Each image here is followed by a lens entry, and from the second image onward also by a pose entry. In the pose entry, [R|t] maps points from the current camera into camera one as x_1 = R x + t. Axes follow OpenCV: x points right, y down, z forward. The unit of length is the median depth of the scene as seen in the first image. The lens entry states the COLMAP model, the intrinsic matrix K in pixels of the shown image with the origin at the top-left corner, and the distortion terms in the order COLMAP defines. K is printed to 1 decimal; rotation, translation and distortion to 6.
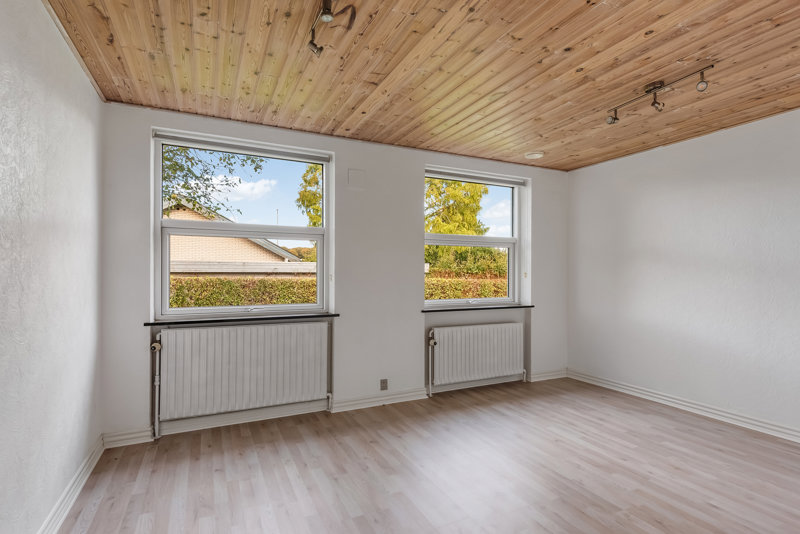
lens RADIAL K [[398.7, 0, 399.3], [0, 398.7, 270.4], [0, 0, 1]] dist [0.021299, -0.000398]
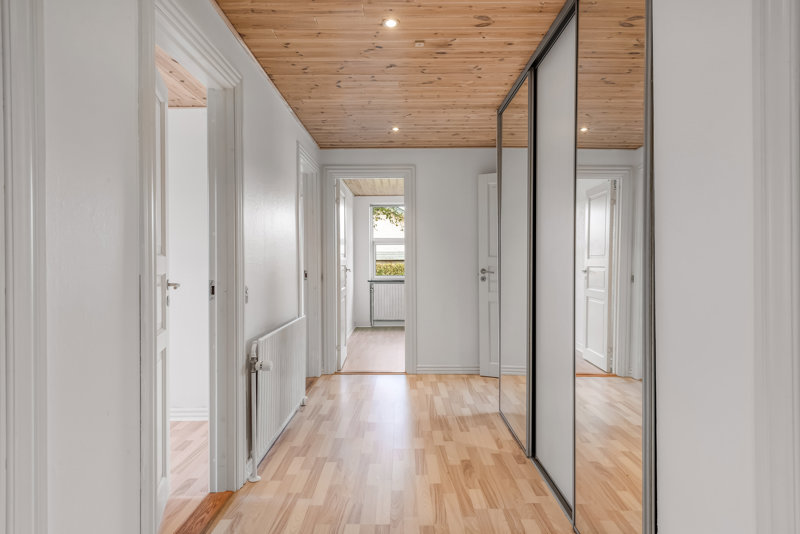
lens RADIAL K [[482.7, 0, 400.4], [0, 482.7, 265.6], [0, 0, 1]] dist [0.000189, 0.000001]
pose [[0.894690, 0.008713, -0.446604, 0.885856], [-0.001202, 0.999853, 0.017097, -0.015645], [0.446687, -0.014759, 0.894569, -1.583560]]
